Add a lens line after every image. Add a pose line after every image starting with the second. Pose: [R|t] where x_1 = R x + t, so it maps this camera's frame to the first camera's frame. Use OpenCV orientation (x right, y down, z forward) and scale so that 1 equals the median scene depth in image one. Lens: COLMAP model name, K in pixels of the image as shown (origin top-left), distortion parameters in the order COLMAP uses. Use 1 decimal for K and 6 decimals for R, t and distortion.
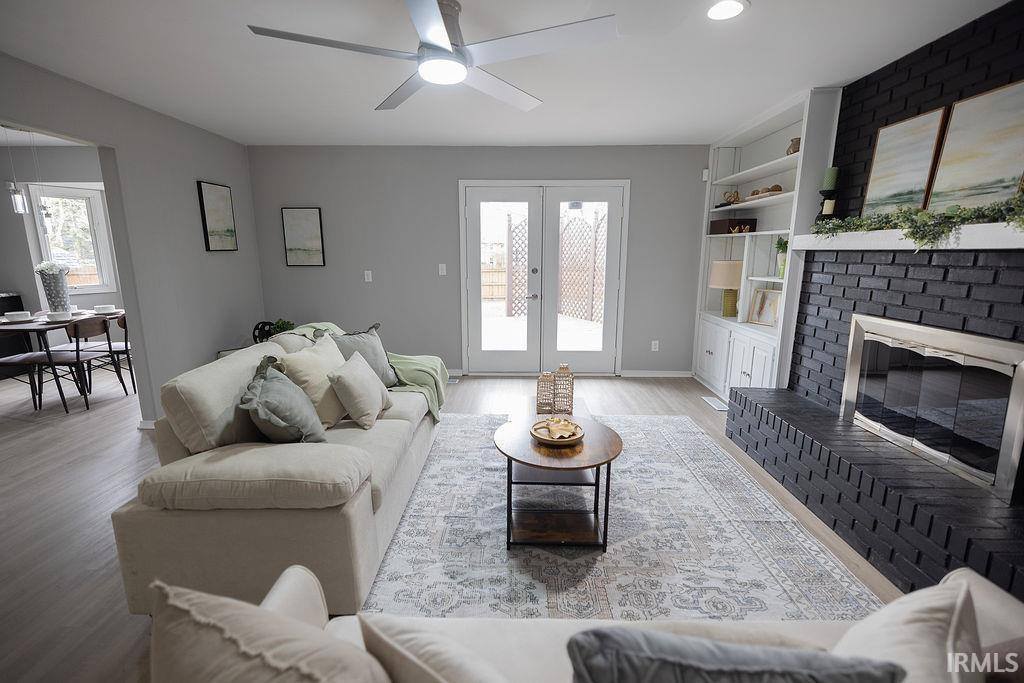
lens RADIAL K [[441.2, 0, 507.8], [0, 441.2, 338.5], [0, 0, 1]] dist [0.012125, -0.000416]
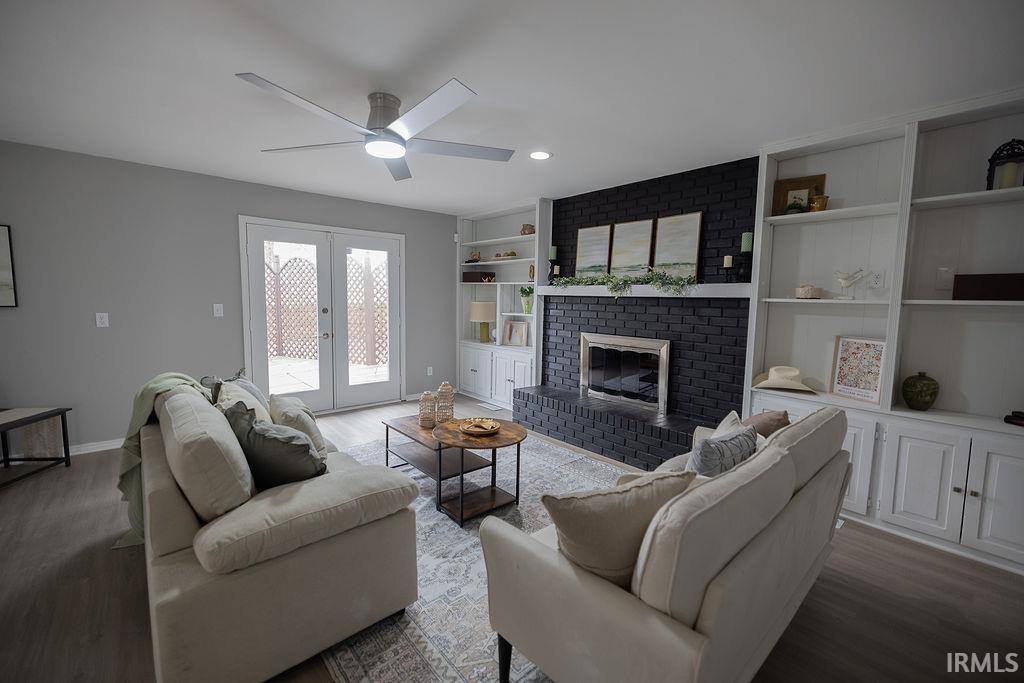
lens RADIAL K [[441.2, 0, 507.8], [0, 441.2, 338.5], [0, 0, 1]] dist [0.012125, -0.000416]
pose [[0.729565, -0.054798, 0.681713, -0.529162], [0.116644, 0.992150, -0.045080, 0.010569], [-0.673891, 0.112407, 0.730230, -0.049871]]
